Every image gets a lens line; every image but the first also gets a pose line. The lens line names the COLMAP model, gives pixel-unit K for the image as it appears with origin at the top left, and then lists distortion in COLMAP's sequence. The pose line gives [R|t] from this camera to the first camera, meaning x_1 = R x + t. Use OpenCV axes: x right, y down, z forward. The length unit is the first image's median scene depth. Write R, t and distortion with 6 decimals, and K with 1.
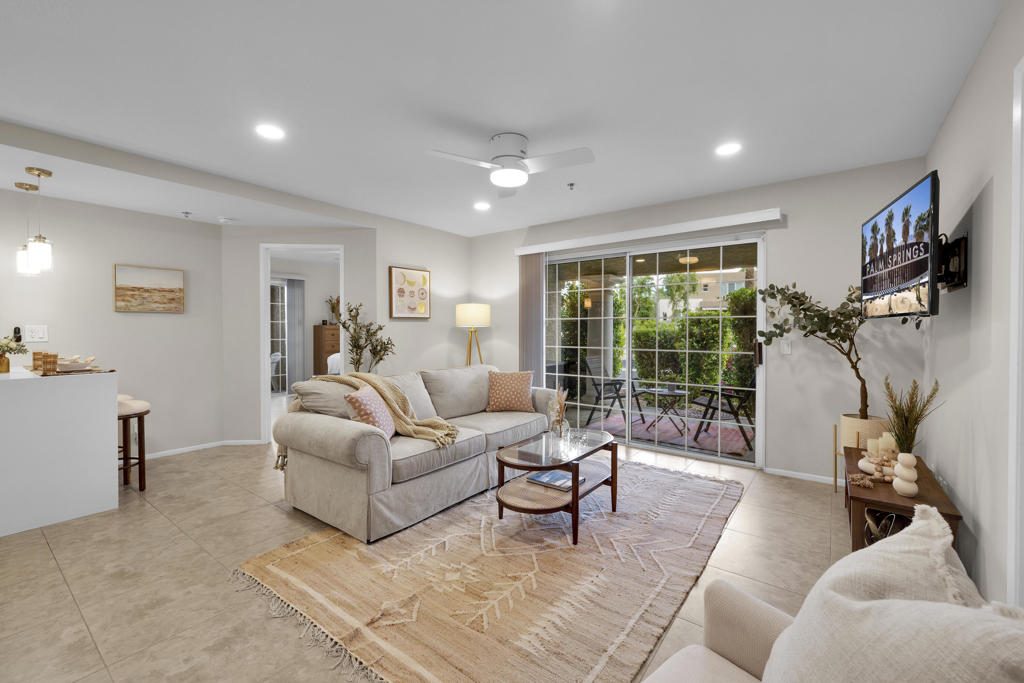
lens RADIAL K [[432.0, 0, 496.8], [0, 432.0, 334.2], [0, 0, 1]] dist [-0.001453, -0.000055]
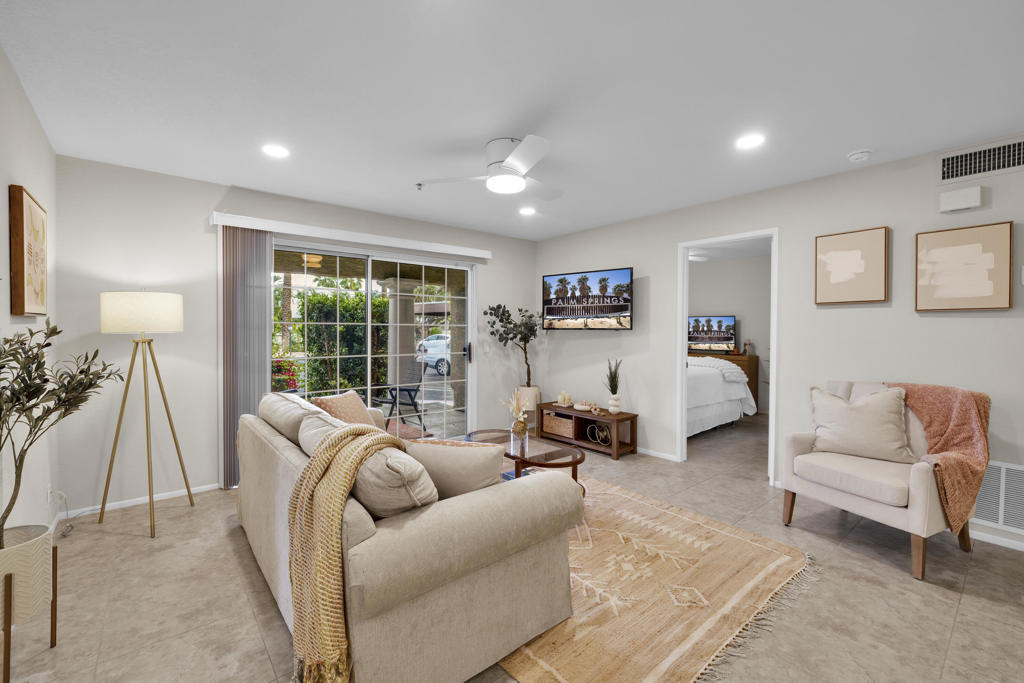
lens RADIAL K [[432.3, 0, 512.7], [0, 432.3, 333.7], [0, 0, 1]] dist [0.003973, 0.000524]
pose [[0.199788, -0.010946, 0.979778, -0.830269], [0.007955, 0.999923, 0.009549, -0.032968], [-0.979807, 0.005886, 0.199860, 0.711431]]
